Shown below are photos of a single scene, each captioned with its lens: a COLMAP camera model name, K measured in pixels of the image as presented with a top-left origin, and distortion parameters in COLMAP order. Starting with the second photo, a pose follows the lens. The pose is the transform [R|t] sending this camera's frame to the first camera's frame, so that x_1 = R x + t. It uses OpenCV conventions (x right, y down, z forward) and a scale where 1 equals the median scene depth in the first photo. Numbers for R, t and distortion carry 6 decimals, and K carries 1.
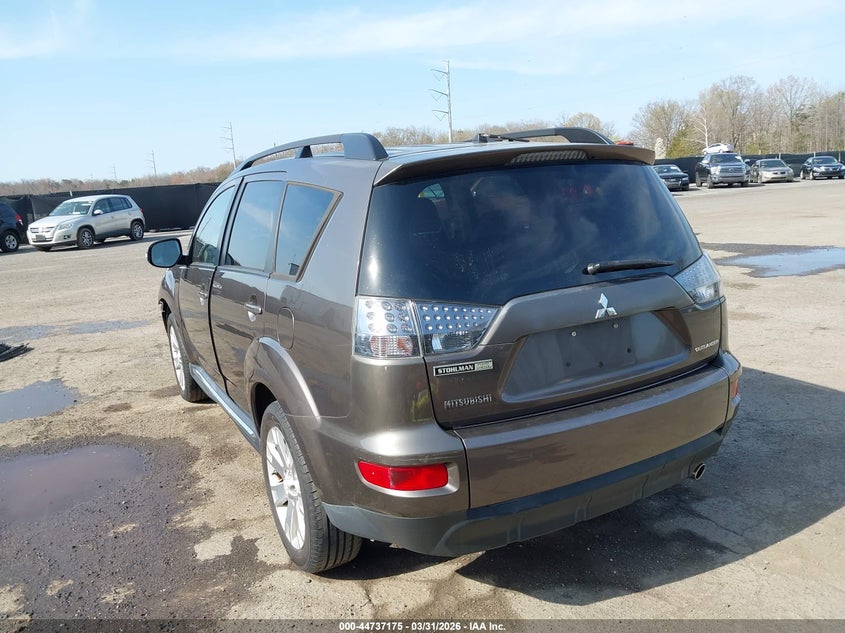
lens RADIAL K [[683.9, 0, 422.0], [0, 683.9, 314.4], [0, 0, 1]] dist [-0.001794, -0.002869]
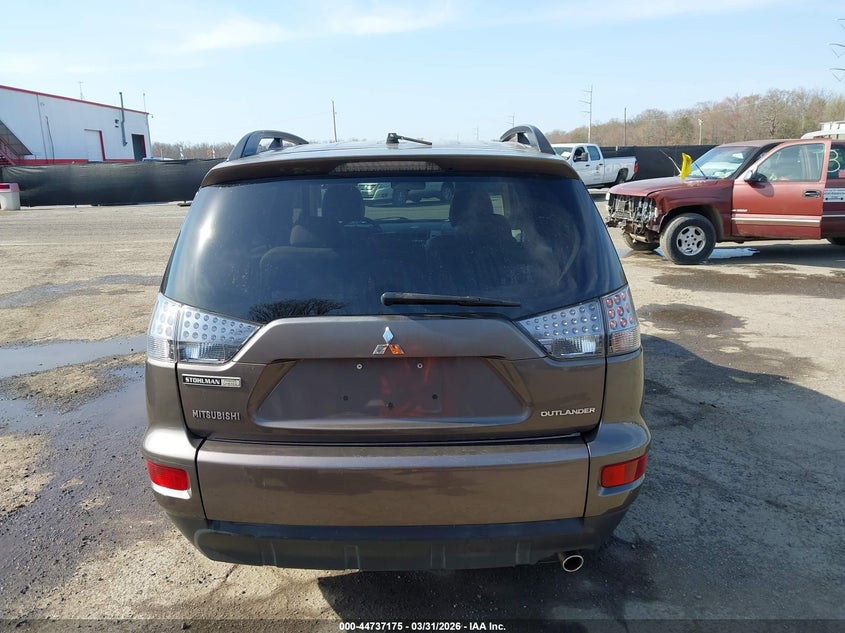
lens RADIAL K [[694.6, 0, 423.3], [0, 694.6, 317.5], [0, 0, 1]] dist [-0.008331, -0.006682]
pose [[0.863937, 0.148042, -0.481348, 0.597148], [-0.122299, 0.988878, 0.084632, -0.102387], [0.488523, -0.014249, 0.872434, 0.193491]]
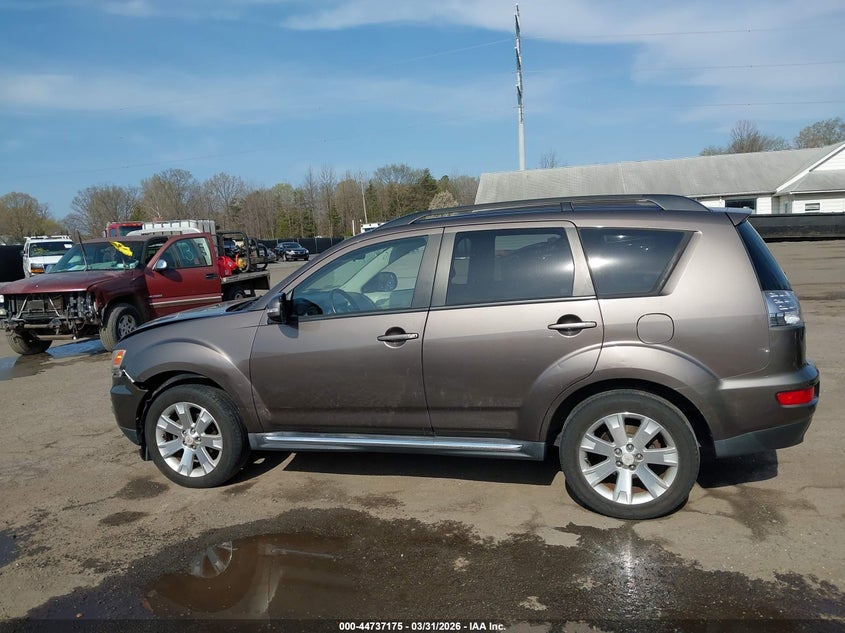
lens RADIAL K [[683.9, 0, 422.0], [0, 683.9, 314.4], [0, 0, 1]] dist [-0.001794, -0.002869]
pose [[0.690442, -0.057446, 0.721103, -1.371977], [0.146450, 0.987300, -0.061570, 0.008376], [-0.708408, 0.148116, 0.690086, 0.348042]]
